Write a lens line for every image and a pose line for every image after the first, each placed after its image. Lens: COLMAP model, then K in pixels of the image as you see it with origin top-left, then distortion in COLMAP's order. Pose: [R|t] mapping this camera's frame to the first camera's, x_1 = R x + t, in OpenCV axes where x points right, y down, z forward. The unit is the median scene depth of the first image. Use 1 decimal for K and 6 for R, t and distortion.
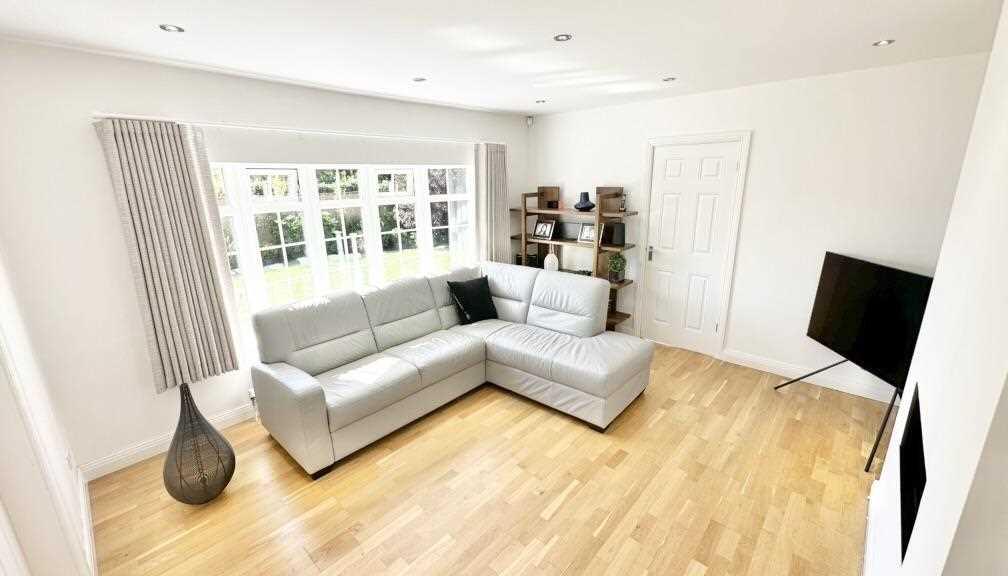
lens RADIAL K [[403.5, 0, 504.0], [0, 403.5, 288.0], [0, 0, 1]] dist [-0.001231, -0.000268]
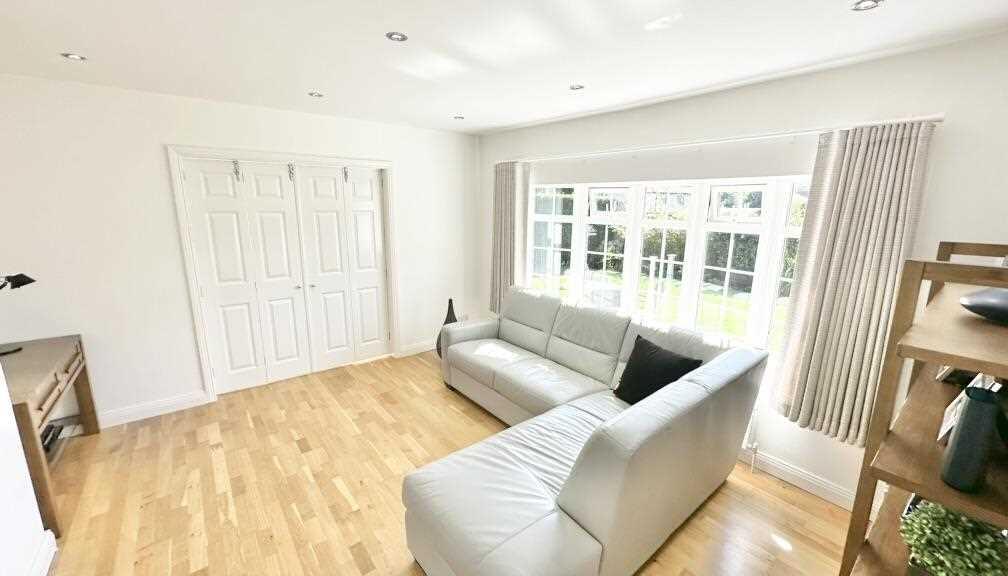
lens RADIAL K [[403.5, 0, 504.0], [0, 403.5, 288.0], [0, 0, 1]] dist [-0.001231, -0.000268]
pose [[-0.159311, 0.224647, -0.961329, 0.688420], [-0.267748, 0.927437, 0.261098, -0.260538], [0.950227, 0.298990, -0.087602, 0.937433]]
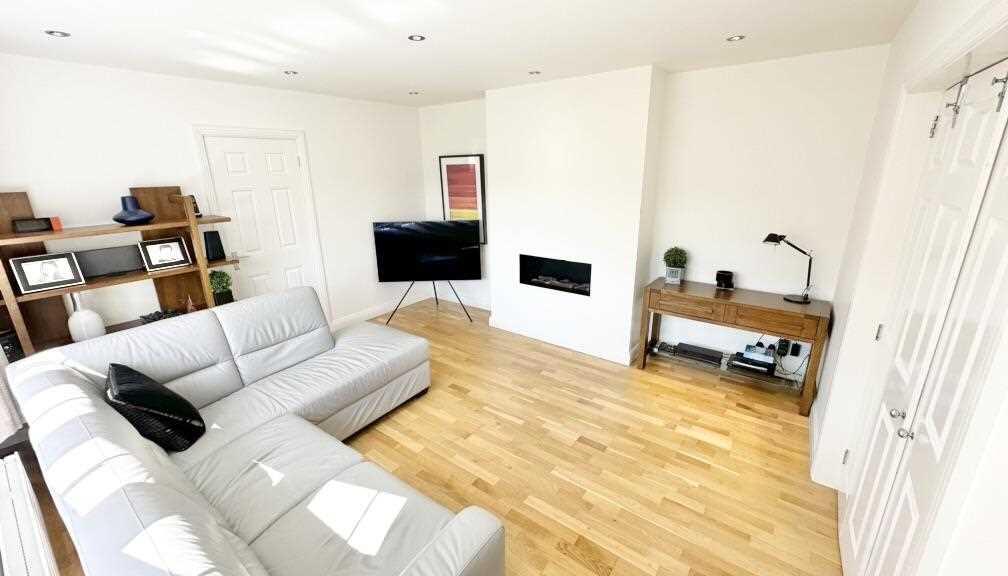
lens RADIAL K [[403.5, 0, 504.0], [0, 403.5, 288.0], [0, 0, 1]] dist [-0.001231, -0.000268]
pose [[-0.108909, -0.270021, 0.956675, -0.701766], [0.275596, 0.916471, 0.290048, -0.163270], [-0.955084, 0.295245, -0.025396, 0.640939]]
